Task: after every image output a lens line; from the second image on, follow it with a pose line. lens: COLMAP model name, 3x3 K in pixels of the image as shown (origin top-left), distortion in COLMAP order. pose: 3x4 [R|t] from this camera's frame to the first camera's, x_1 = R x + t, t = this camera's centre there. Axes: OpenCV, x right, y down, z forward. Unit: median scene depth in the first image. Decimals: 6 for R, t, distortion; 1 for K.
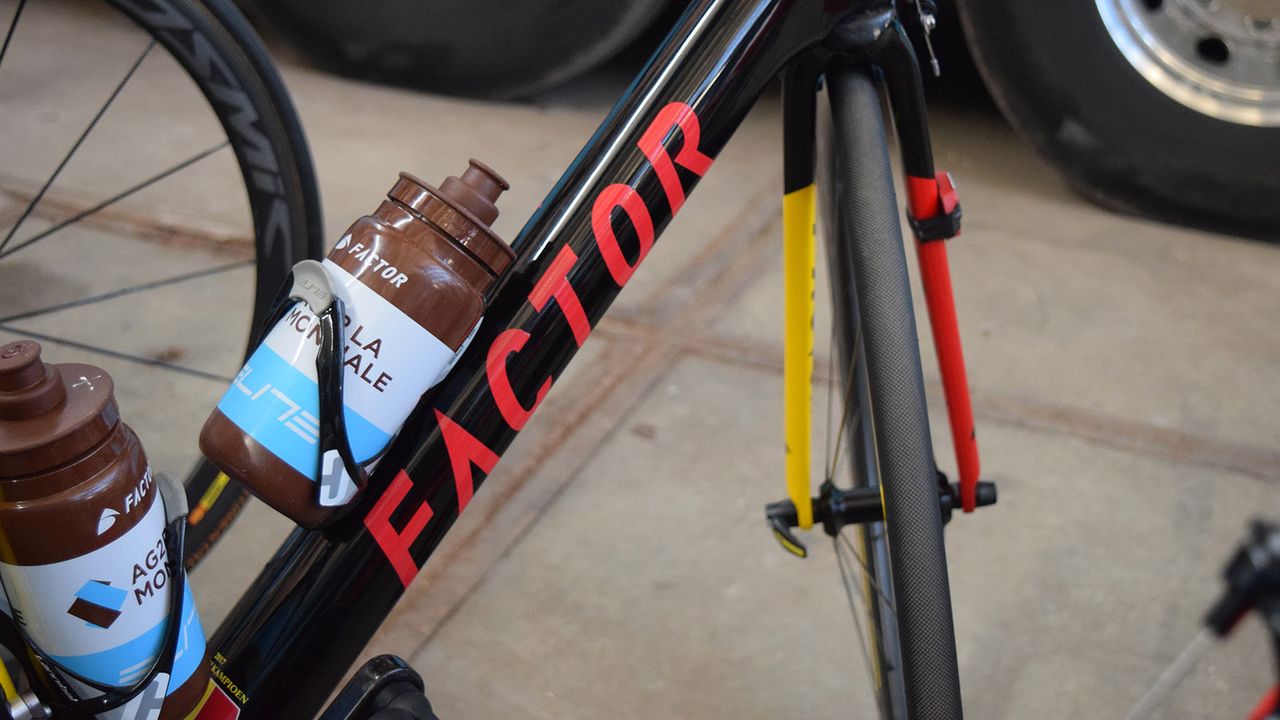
lens RADIAL K [[1761.3, 0, 630.9], [0, 1761.3, 357.3], [0, 0, 1]] dist [-0.033291, 0.000000]
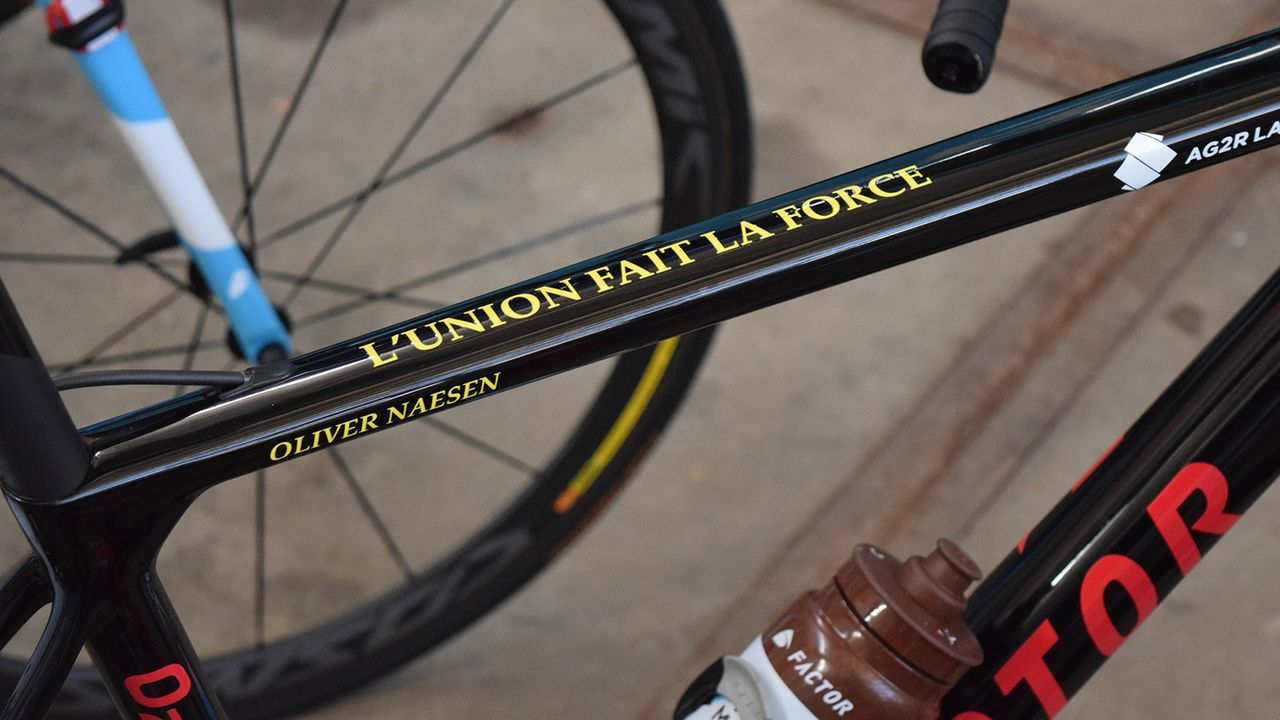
lens RADIAL K [[2986.5, 0, 641.8], [0, 2986.5, 360.3], [0, 0, 1]] dist [-0.001151, 0.000000]
pose [[0.978330, 0.114013, -0.172833, 0.006570], [-0.062744, 0.958737, 0.277286, -0.544316], [0.197315, -0.260433, 0.945115, -0.334811]]
